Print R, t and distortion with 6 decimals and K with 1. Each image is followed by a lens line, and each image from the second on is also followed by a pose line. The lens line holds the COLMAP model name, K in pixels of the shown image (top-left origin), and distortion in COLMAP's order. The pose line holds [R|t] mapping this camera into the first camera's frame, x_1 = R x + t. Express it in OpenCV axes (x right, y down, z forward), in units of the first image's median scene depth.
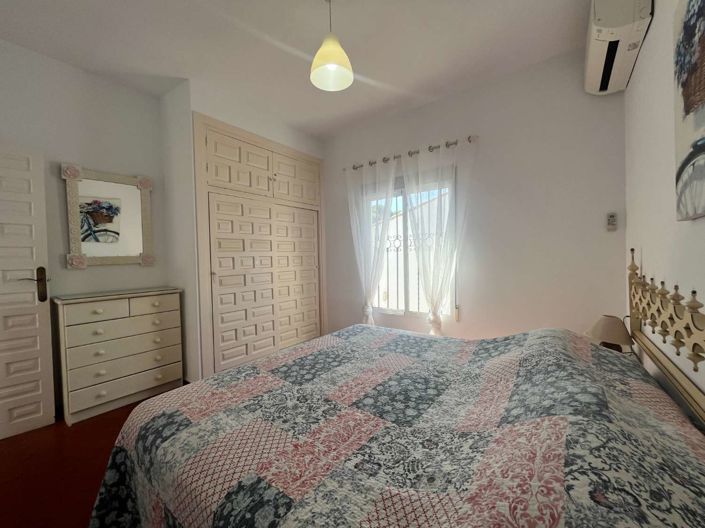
lens RADIAL K [[284.1, 0, 354.5], [0, 284.1, 264.9], [0, 0, 1]] dist [-0.003354, -0.000724]
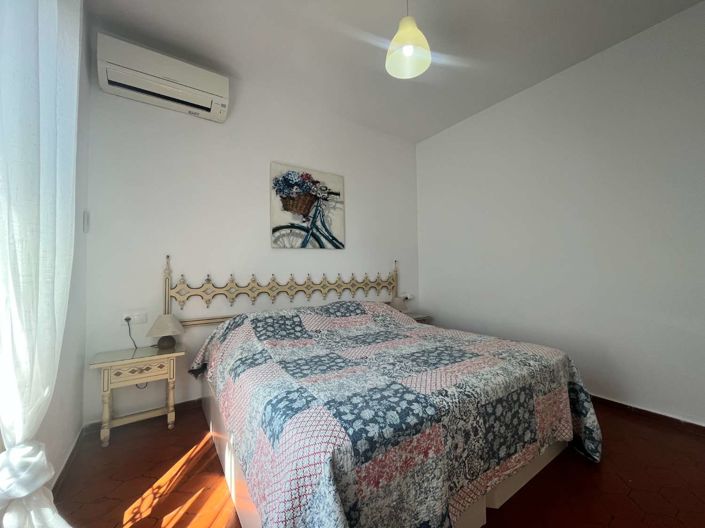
lens RADIAL K [[284.1, 0, 353.6], [0, 284.1, 264.9], [0, 0, 1]] dist [-0.003354, -0.000724]
pose [[-0.944738, 0.041713, 0.325163, -0.191085], [0.042550, 0.999084, -0.004539, 0.021391], [-0.325054, 0.009547, -0.945647, 1.985390]]
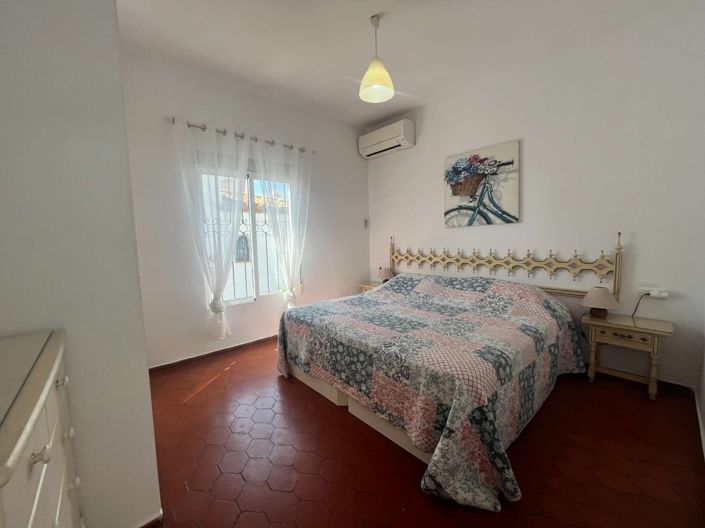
lens RADIAL K [[284.1, 0, 354.5], [0, 284.1, 264.2], [0, 0, 1]] dist [-0.003354, -0.000724]
pose [[0.198146, -0.072873, 0.977460, -1.375878], [0.045730, 0.996834, 0.065048, -0.001642], [-0.979105, 0.031810, 0.200851, 0.875681]]
